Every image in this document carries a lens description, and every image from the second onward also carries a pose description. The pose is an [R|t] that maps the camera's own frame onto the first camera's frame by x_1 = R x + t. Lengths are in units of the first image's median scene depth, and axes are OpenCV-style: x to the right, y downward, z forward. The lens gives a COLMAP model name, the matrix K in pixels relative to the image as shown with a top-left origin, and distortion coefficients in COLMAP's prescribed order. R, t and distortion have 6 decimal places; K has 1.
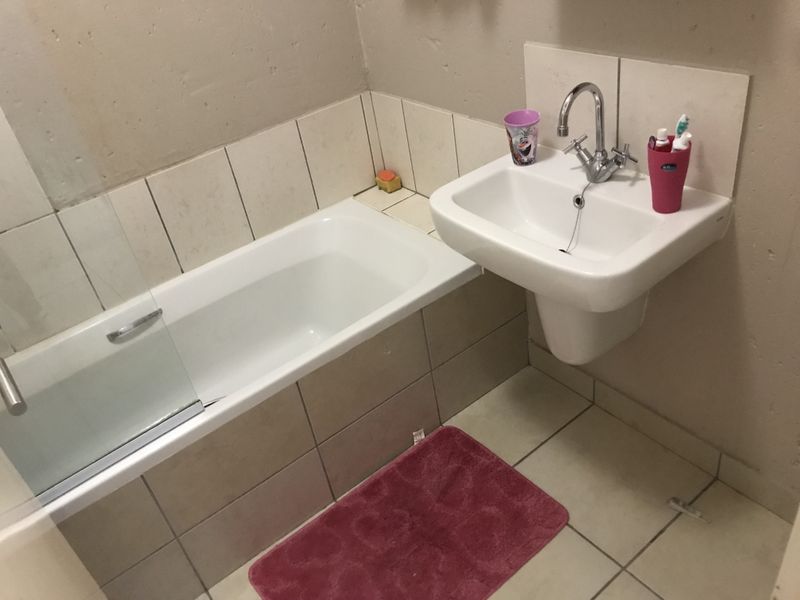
lens RADIAL K [[660.6, 0, 402.4], [0, 660.6, 301.8], [0, 0, 1]] dist [0.007407, 0.004177]
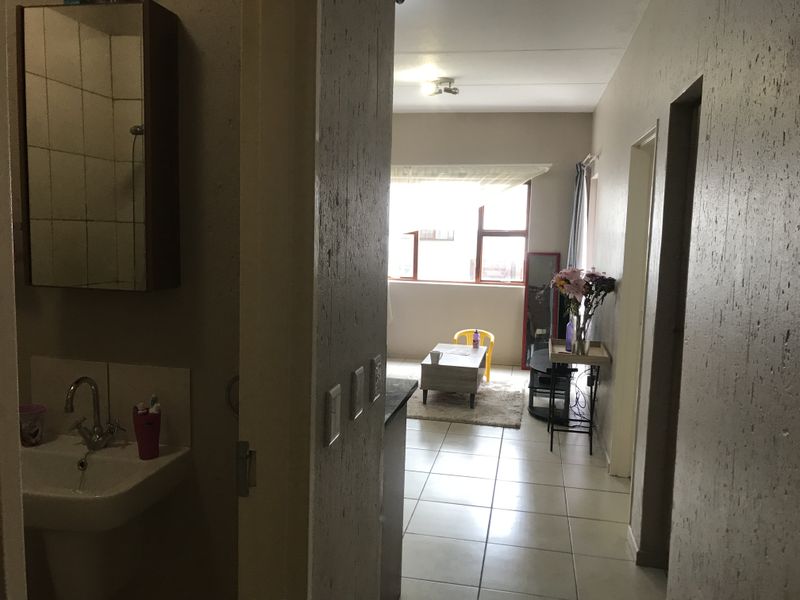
lens RADIAL K [[660.6, 0, 401.0], [0, 660.6, 299.3], [0, 0, 1]] dist [0.007407, 0.004177]
pose [[0.744788, 0.096383, 0.660304, -0.170561], [0.254445, 0.873737, -0.414537, 0.280992], [-0.616886, 0.476753, 0.626225, -0.390493]]
